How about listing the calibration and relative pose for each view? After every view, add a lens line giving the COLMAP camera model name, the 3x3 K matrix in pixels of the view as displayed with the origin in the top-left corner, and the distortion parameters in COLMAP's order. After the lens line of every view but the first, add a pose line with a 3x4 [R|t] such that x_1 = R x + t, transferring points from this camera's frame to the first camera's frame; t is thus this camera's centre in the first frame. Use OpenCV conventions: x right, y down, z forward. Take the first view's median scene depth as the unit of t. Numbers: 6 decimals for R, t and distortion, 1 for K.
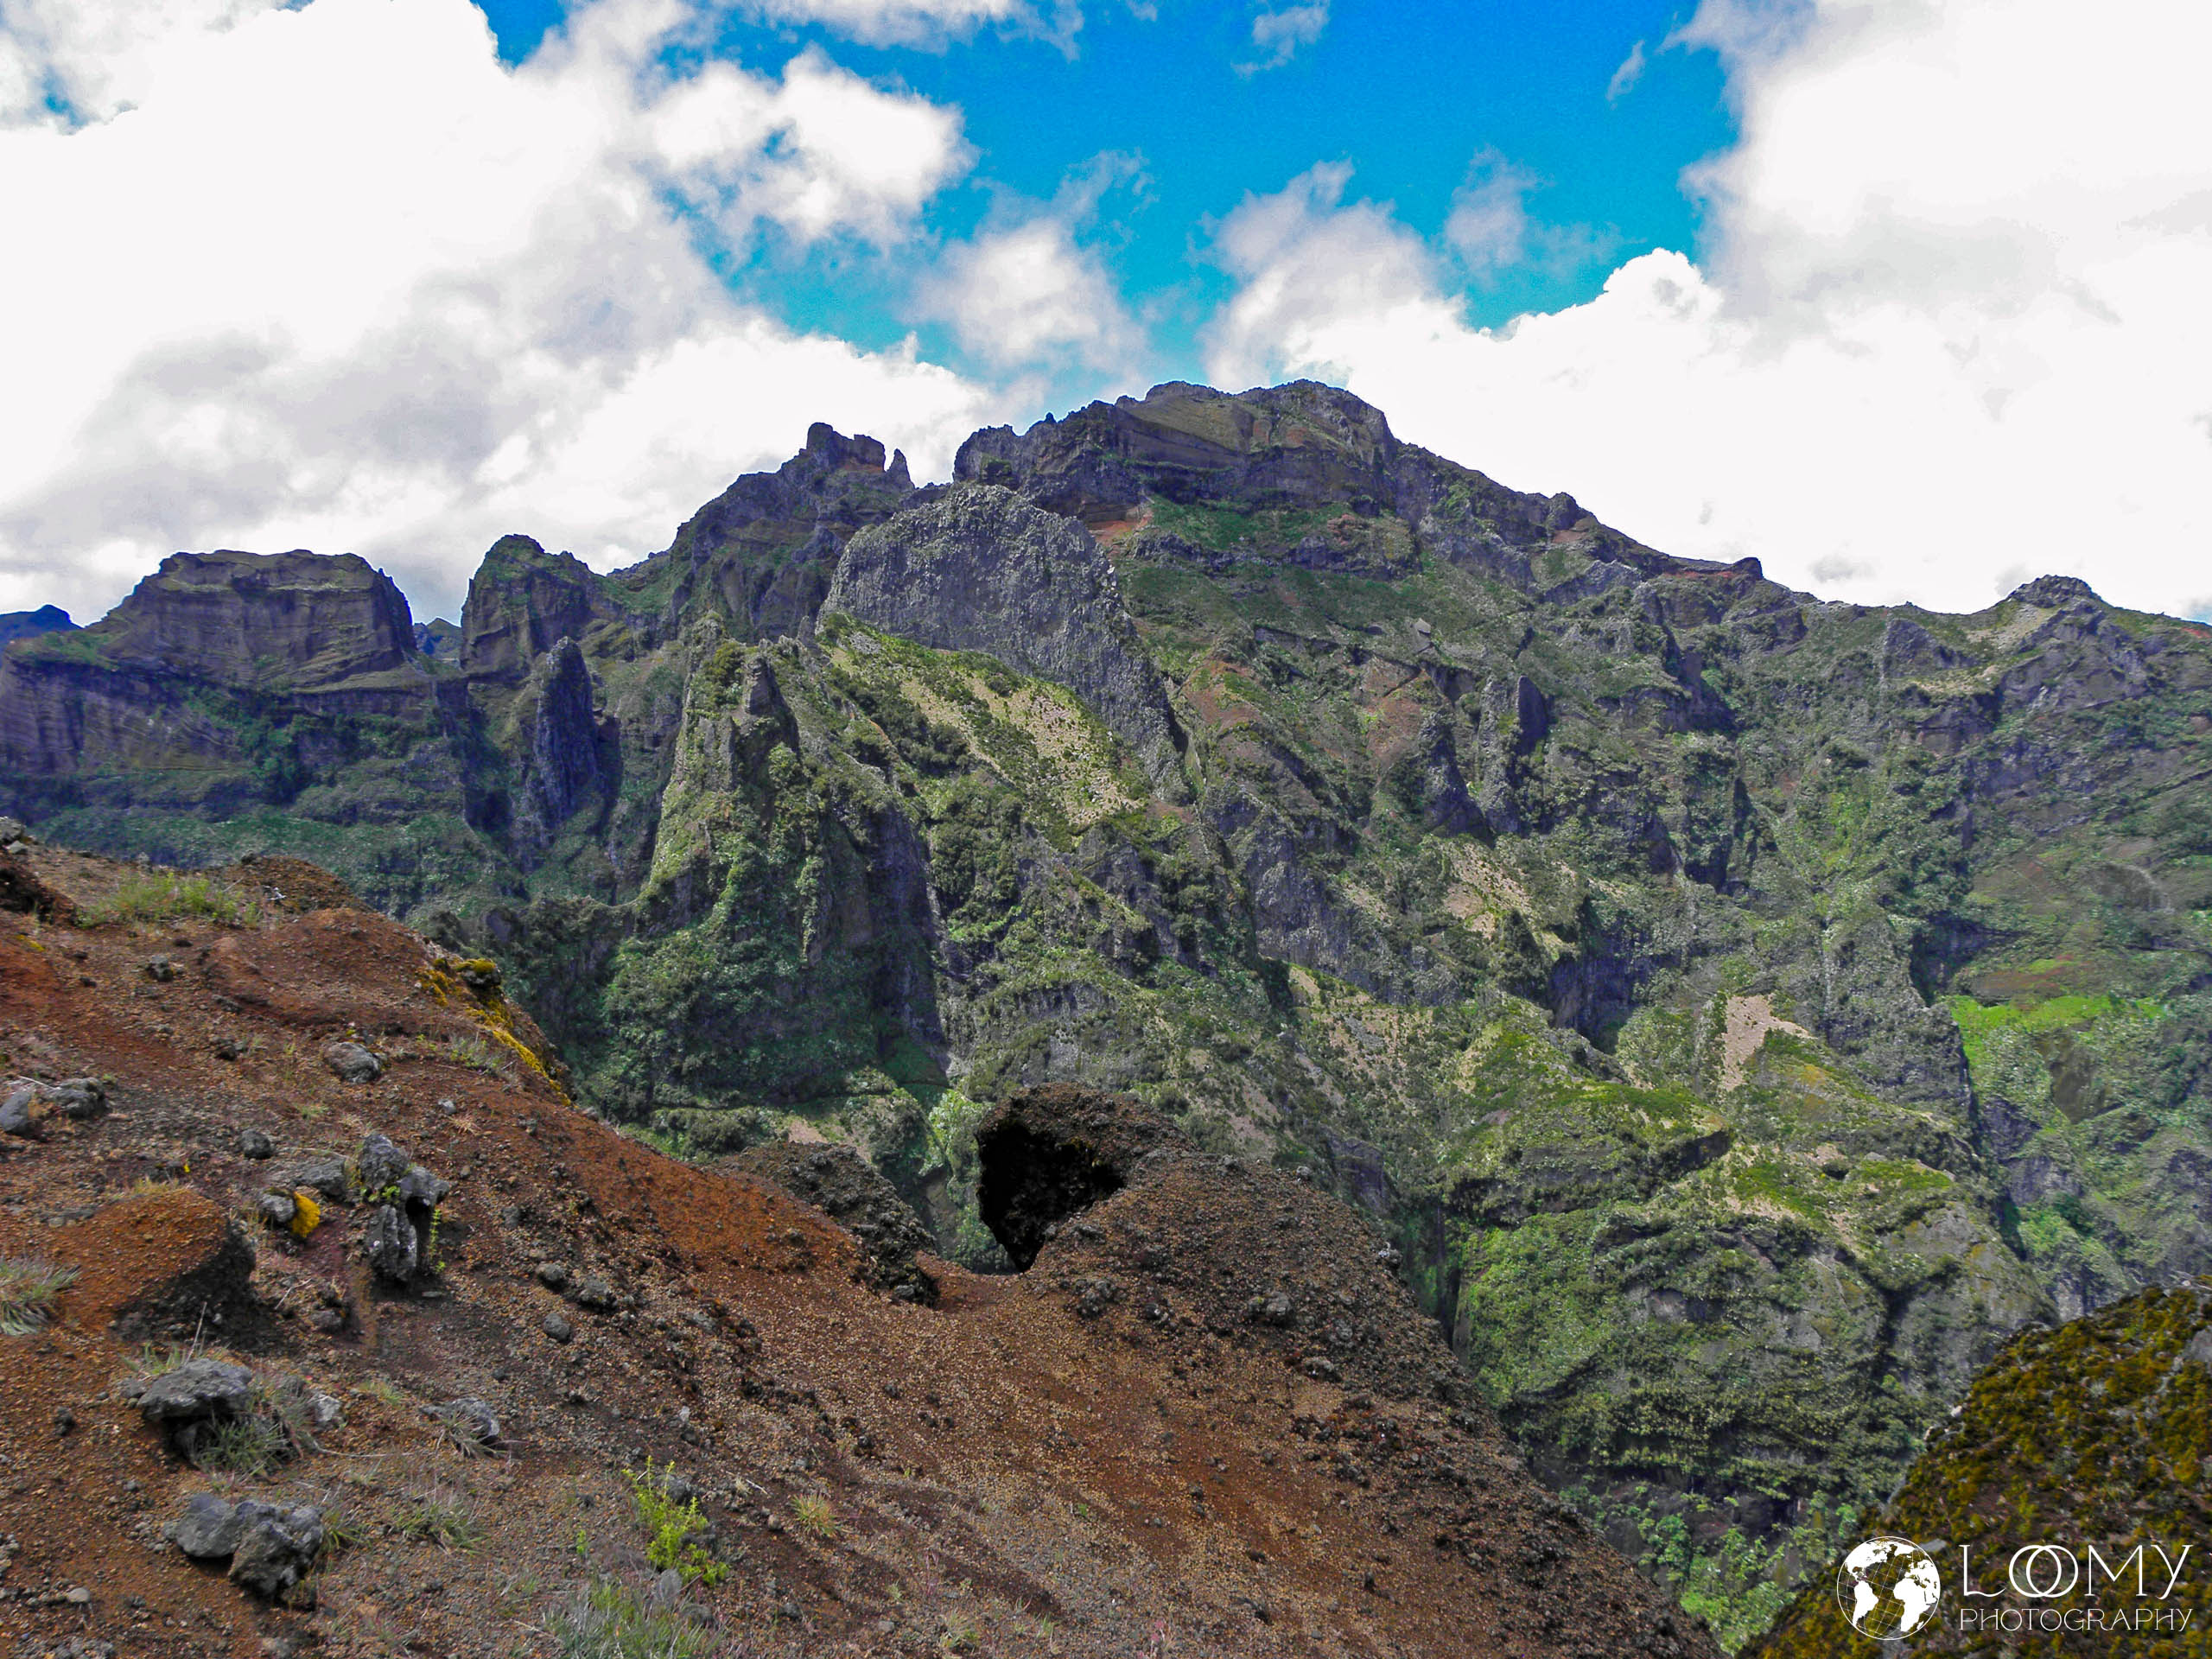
lens RADIAL K [[1886.6, 0, 1104.5], [0, 1886.6, 831.3], [0, 0, 1]] dist [-0.074801, -0.003408]
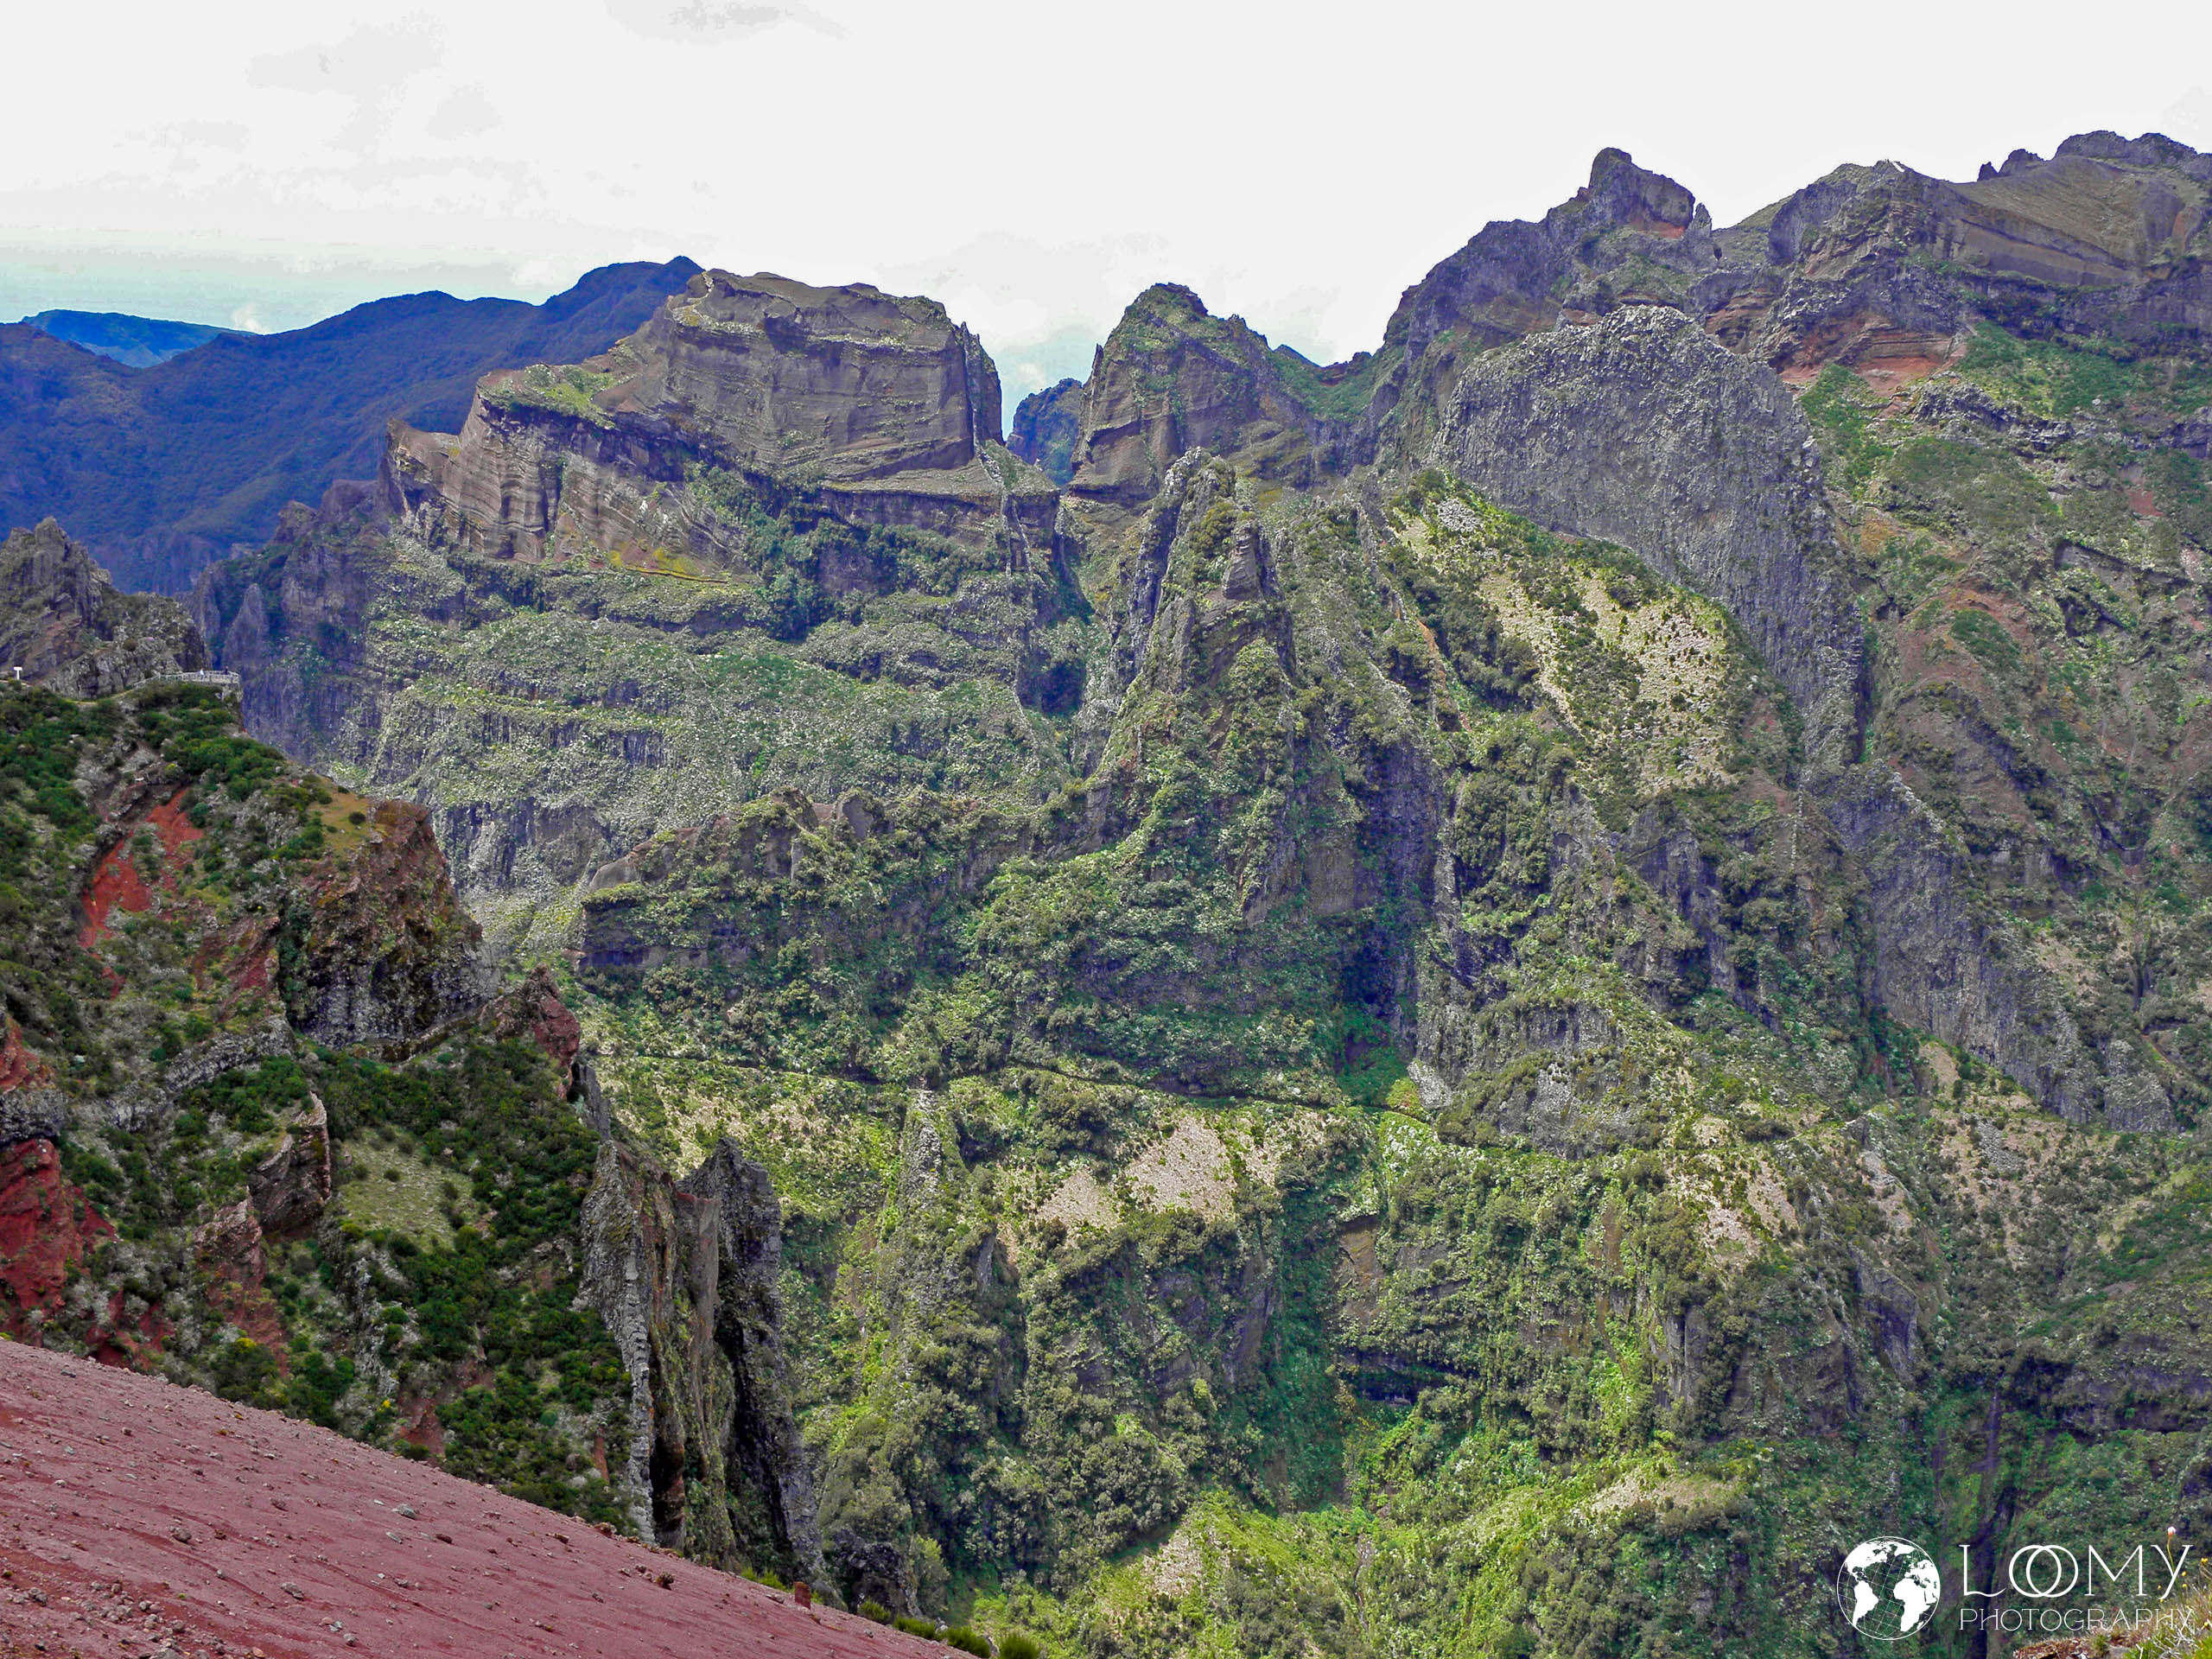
lens RADIAL K [[4256.5, 0, 1105.8], [0, 4256.5, 839.9], [0, 0, 1]] dist [0.423415, 0.000000]
pose [[0.894595, 0.134937, -0.426019, 0.489229], [-0.131317, 0.990611, 0.038013, -0.021739], [0.427149, 0.021938, 0.903915, -0.564822]]
